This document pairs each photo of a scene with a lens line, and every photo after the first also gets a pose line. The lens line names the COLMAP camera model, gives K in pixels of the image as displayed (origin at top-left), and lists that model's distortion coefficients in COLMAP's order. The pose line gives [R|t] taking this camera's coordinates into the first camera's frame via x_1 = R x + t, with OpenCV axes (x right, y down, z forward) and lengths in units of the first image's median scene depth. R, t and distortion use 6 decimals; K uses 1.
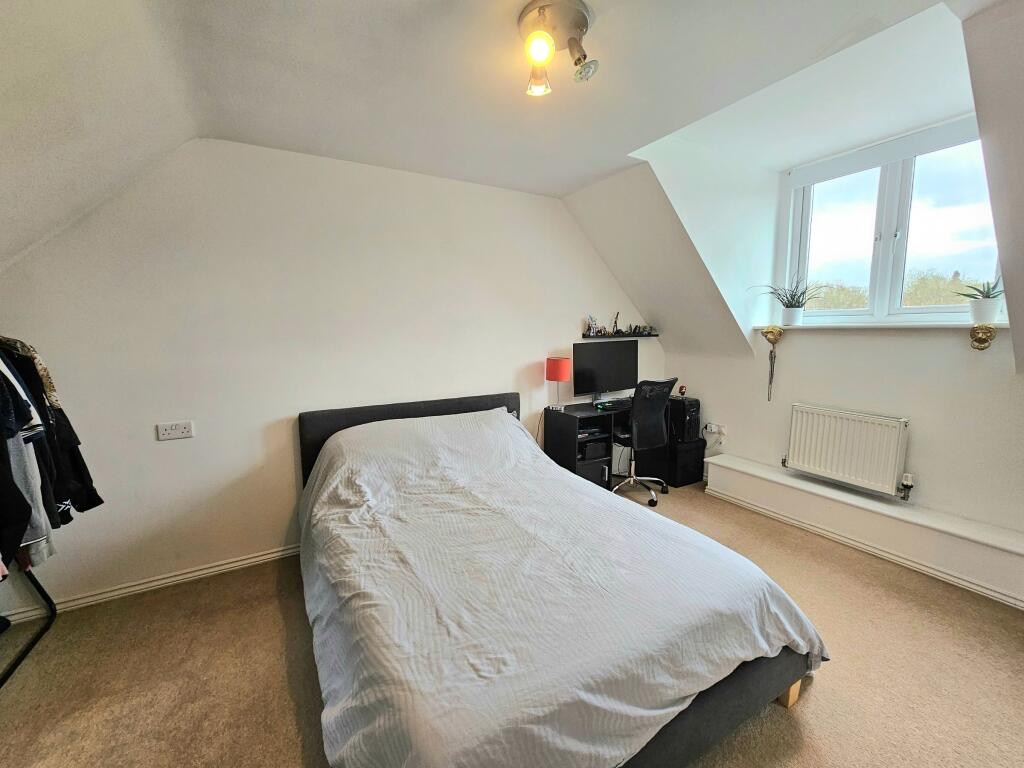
lens RADIAL K [[420.9, 0, 508.5], [0, 420.9, 380.6], [0, 0, 1]] dist [0.002927, 0.000044]
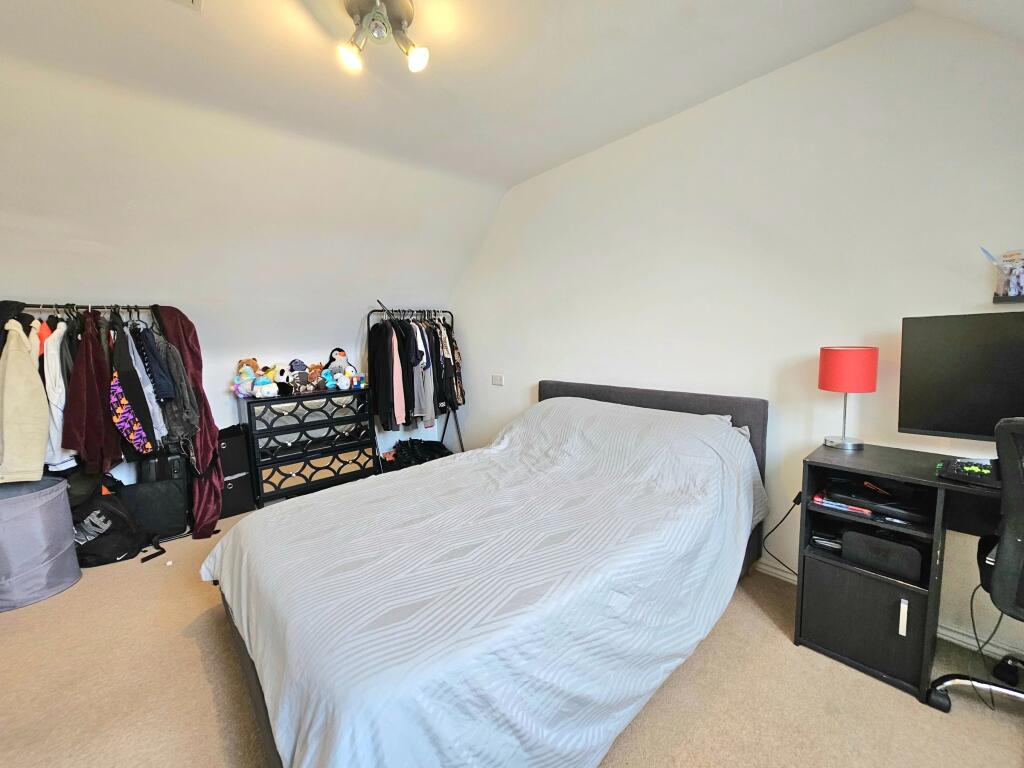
lens RADIAL K [[420.9, 0, 508.5], [0, 420.9, 380.6], [0, 0, 1]] dist [0.002927, 0.000044]
pose [[0.182520, 0.110842, -0.976934, 0.554510], [-0.090980, 0.991266, 0.095471, -0.025425], [0.978984, 0.071456, 0.191010, 0.505796]]
